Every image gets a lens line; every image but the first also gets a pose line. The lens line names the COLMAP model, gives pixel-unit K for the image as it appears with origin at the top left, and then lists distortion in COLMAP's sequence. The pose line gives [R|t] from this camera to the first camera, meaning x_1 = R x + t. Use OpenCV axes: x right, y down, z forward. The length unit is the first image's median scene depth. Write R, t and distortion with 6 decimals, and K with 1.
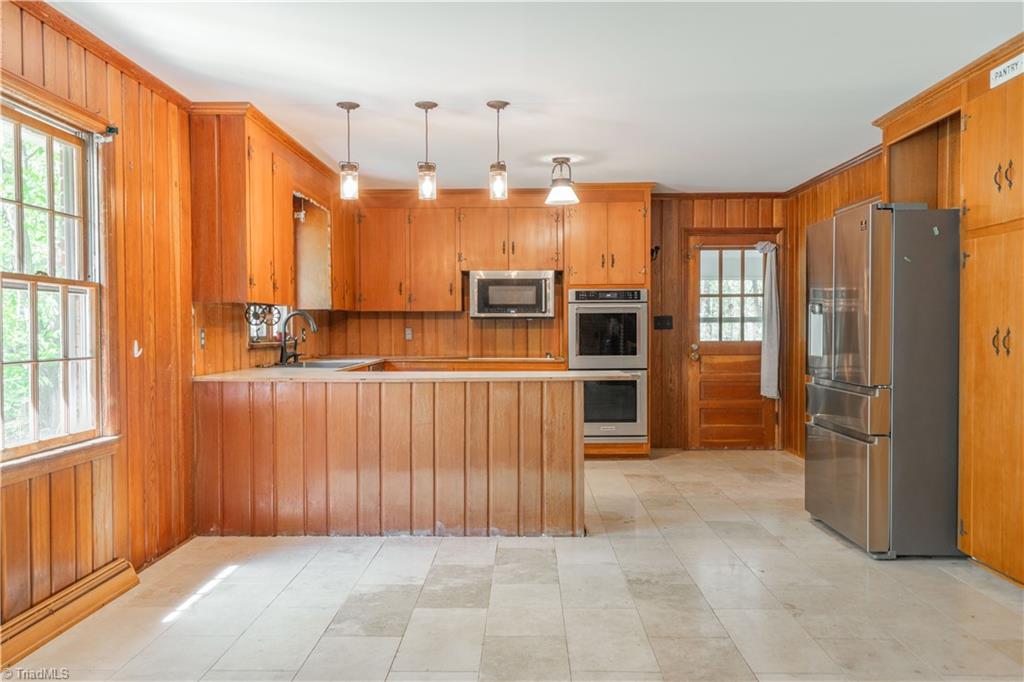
lens RADIAL K [[811.7, 0, 510.2], [0, 811.7, 351.0], [0, 0, 1]] dist [0.028256, -0.022389]
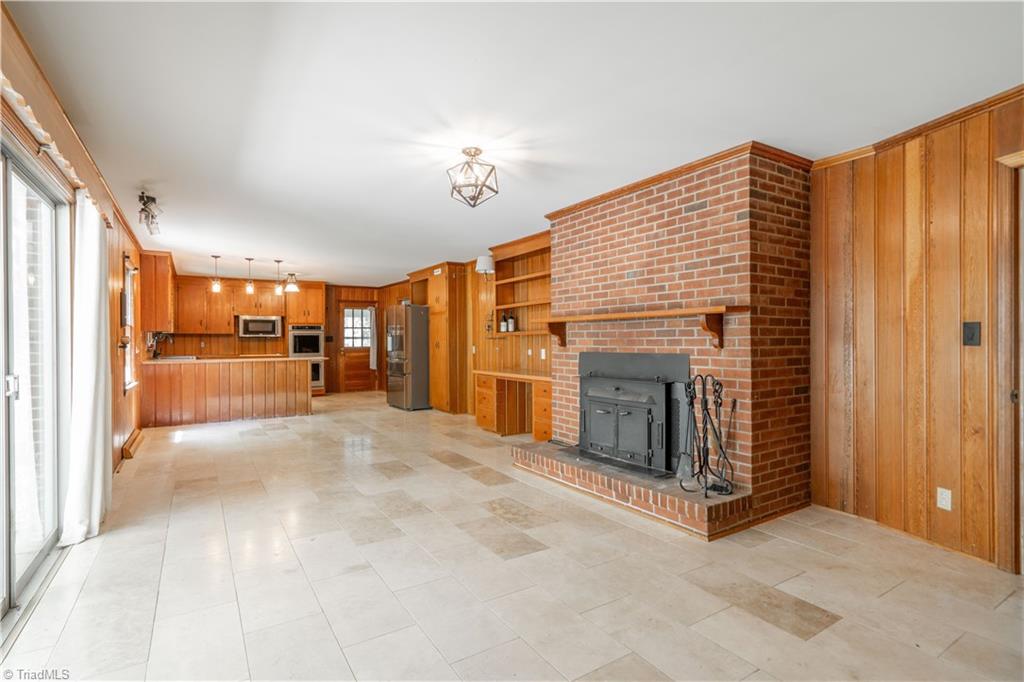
lens RADIAL K [[506.1, 0, 508.2], [0, 506.1, 336.4], [0, 0, 1]] dist [-0.006163, 0.003547]
pose [[0.837669, 0.002427, 0.546173, -0.195130], [0.017515, 0.999356, -0.031303, 0.014006], [-0.545898, 0.035787, 0.837087, -0.563328]]
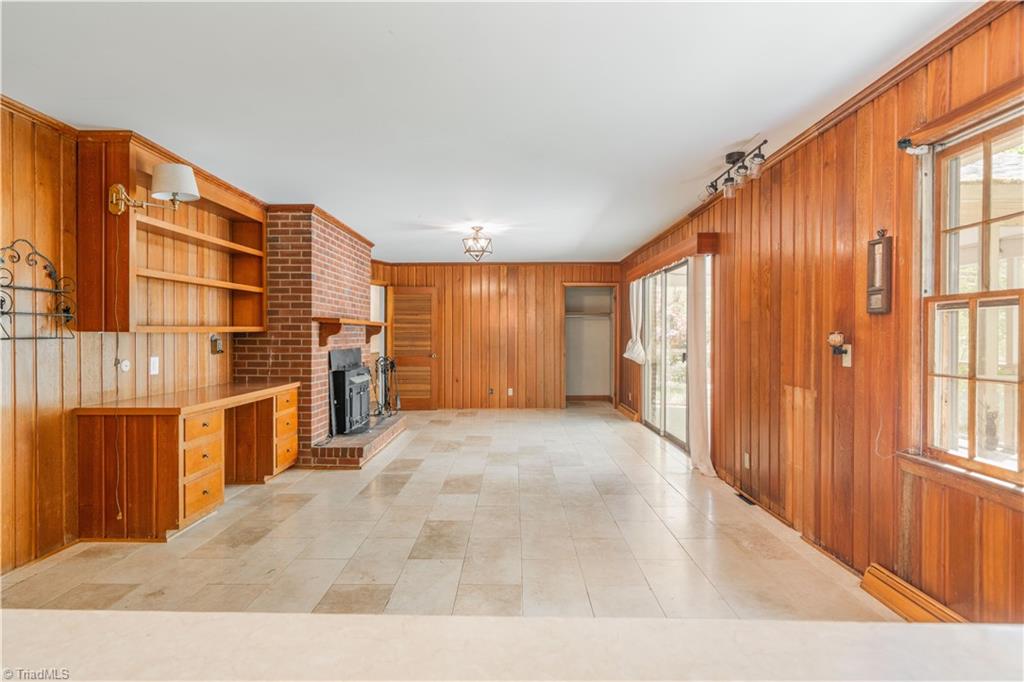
lens RADIAL K [[550.1, 0, 506.8], [0, 550.1, 336.5], [0, 0, 1]] dist [0.001689, 0.004674]
pose [[-0.999983, 0.002537, -0.005313, -0.004173], [0.002388, 0.999607, 0.027930, -0.026984], [0.005382, 0.027917, -0.999596, 0.736910]]
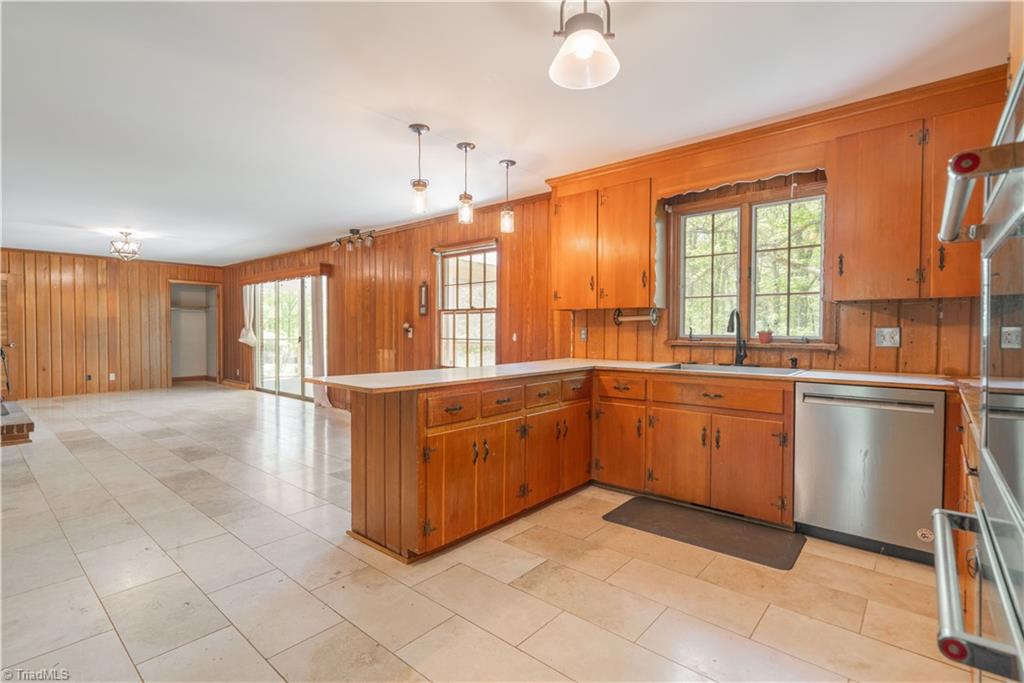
lens RADIAL K [[472.1, 0, 508.1], [0, 472.1, 341.3], [0, 0, 1]] dist [-0.008305, 0.003559]
pose [[-0.635173, 0.021270, -0.772077, 0.268809], [-0.021754, 0.998731, 0.045411, -0.027051], [0.772064, 0.045640, -0.633904, 0.982598]]
